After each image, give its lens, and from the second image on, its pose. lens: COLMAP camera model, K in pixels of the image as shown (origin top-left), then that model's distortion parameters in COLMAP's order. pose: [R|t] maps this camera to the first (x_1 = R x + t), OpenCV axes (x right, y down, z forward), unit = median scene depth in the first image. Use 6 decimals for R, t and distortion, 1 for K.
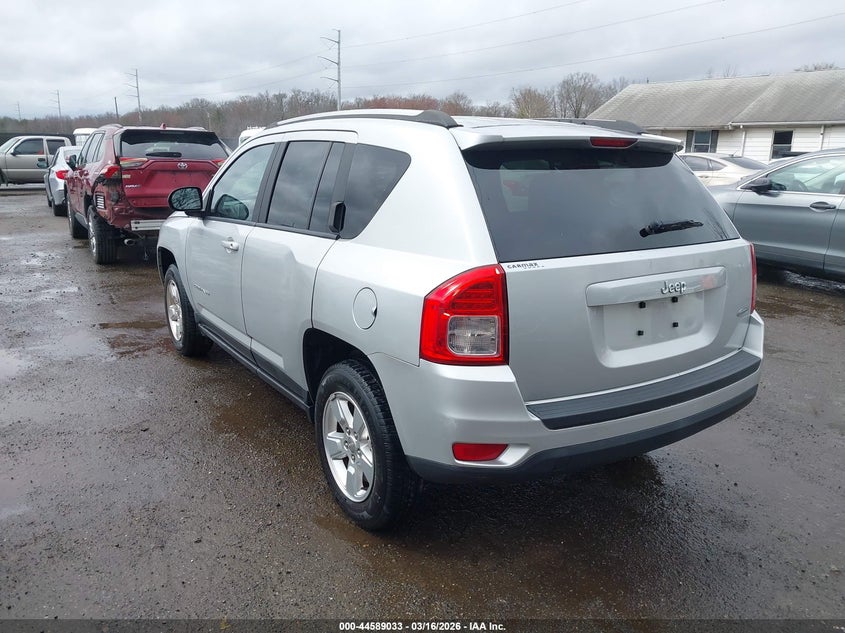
lens RADIAL K [[686.3, 0, 422.2], [0, 686.3, 315.2], [0, 0, 1]] dist [-0.002041, -0.013643]
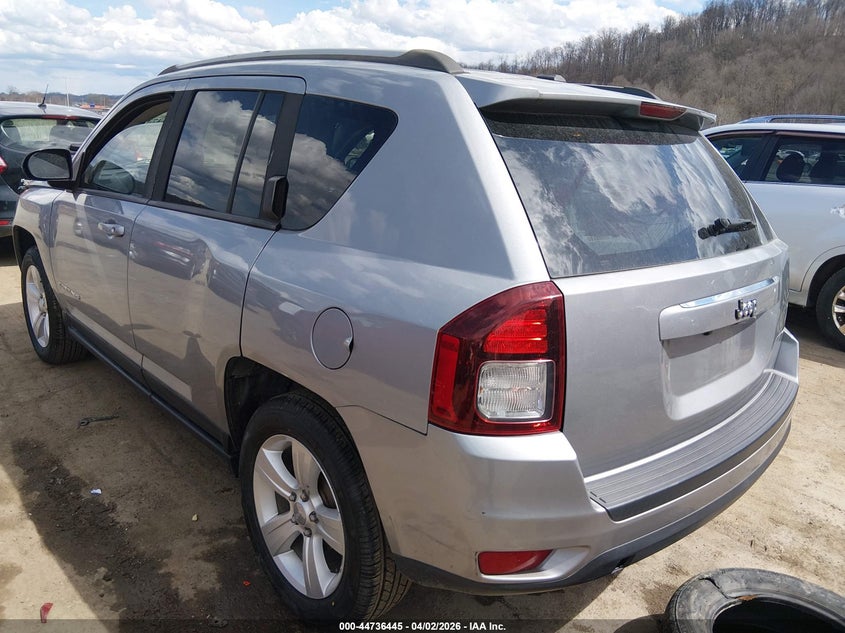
lens RADIAL K [[686.3, 0, 423.1], [0, 686.3, 317.3], [0, 0, 1]] dist [-0.002041, -0.013643]
pose [[0.987129, 0.001591, 0.159917, -0.088484], [-0.007462, 0.999320, 0.036116, -0.048362], [-0.159751, -0.036845, 0.986470, 0.280530]]
